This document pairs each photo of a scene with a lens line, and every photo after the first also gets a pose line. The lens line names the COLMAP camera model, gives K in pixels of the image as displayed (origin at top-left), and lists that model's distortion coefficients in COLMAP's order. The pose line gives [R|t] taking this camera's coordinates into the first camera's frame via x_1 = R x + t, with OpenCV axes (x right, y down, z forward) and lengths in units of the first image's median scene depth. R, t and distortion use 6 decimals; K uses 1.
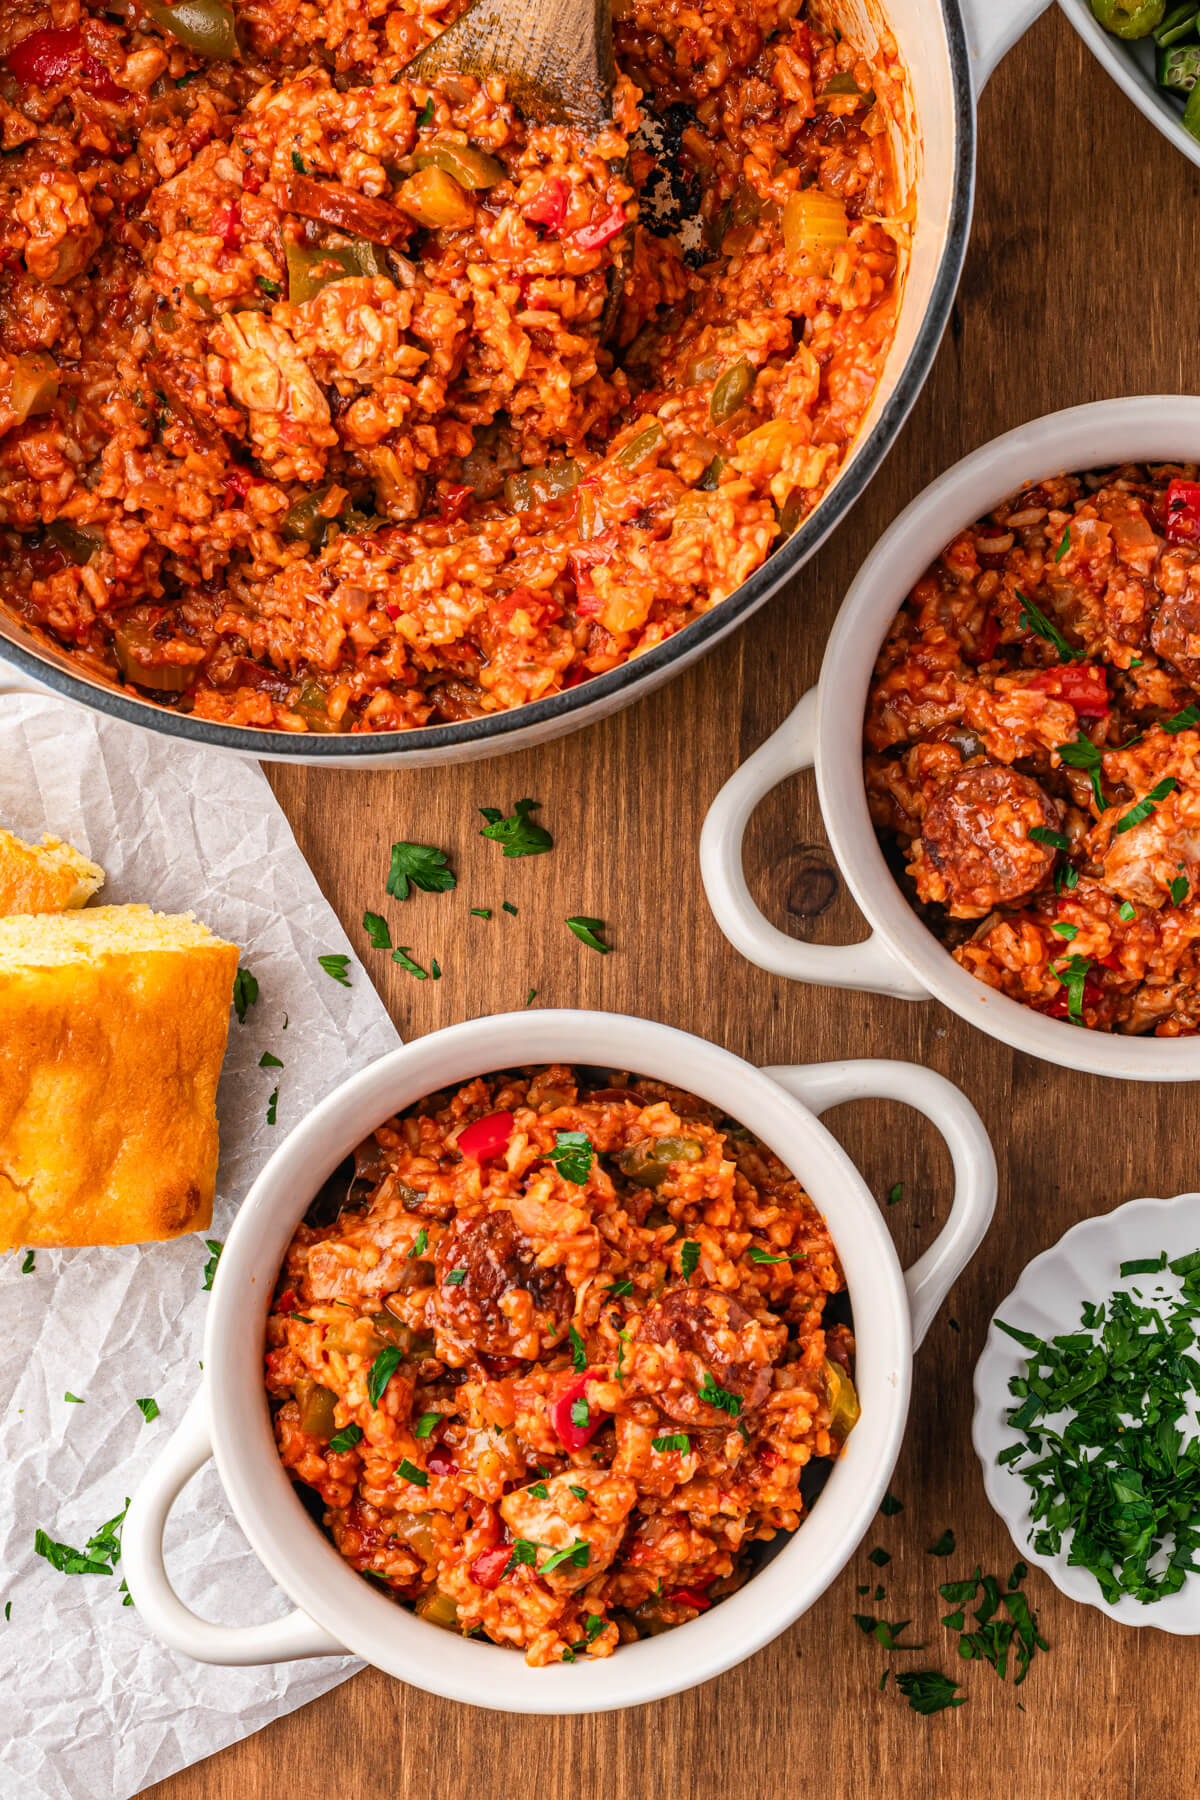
lens RADIAL K [[3633.9, 0, 600.0], [0, 3633.9, 900.0], [0, 0, 1]] dist [-0.057039, -0.110270]
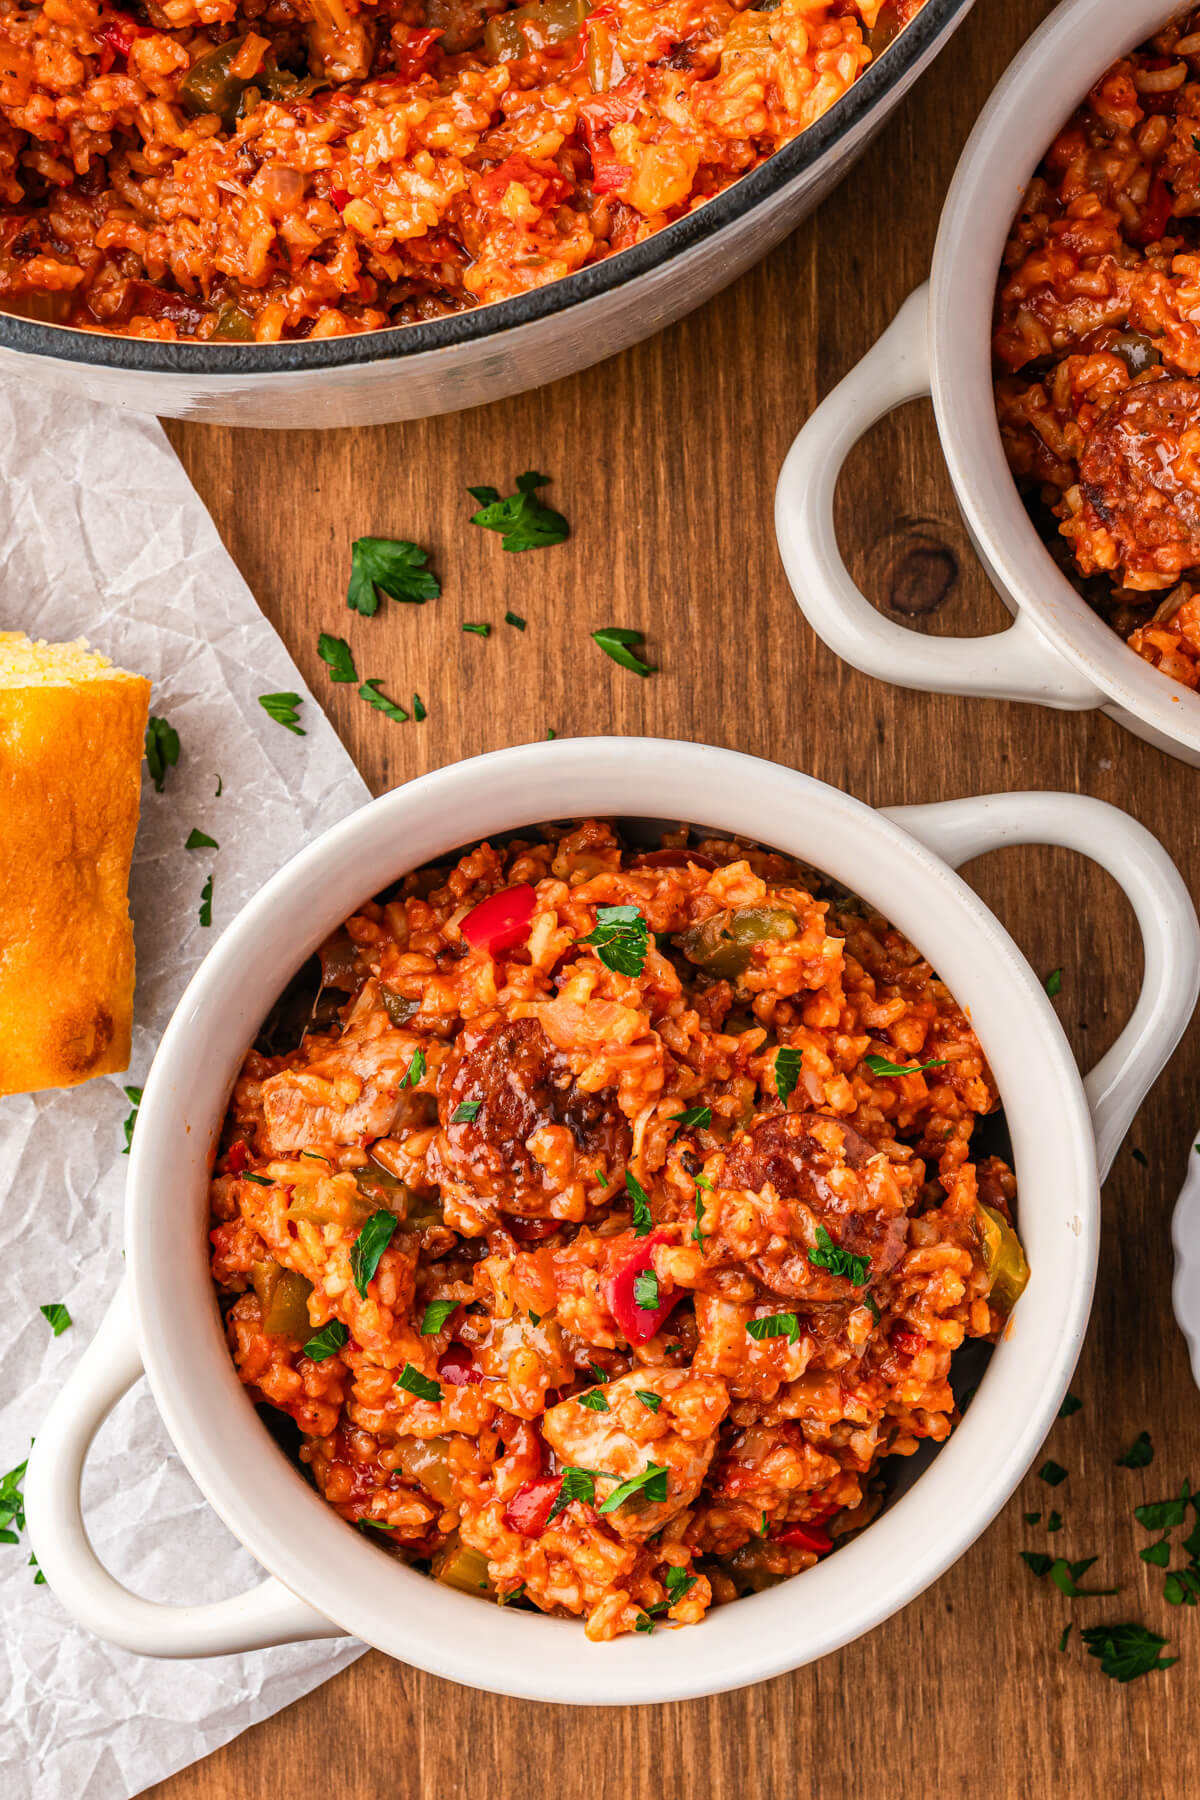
lens RADIAL K [[4058.3, 0, 600.0], [0, 4058.3, 900.0], [0, 0, 1]] dist [-0.035224, -0.272576]
pose [[0.999041, -0.043689, 0.002974, -0.013556], [0.043587, 0.998643, 0.028511, 0.039165], [-0.004216, -0.028354, 0.999589, 0.188031]]
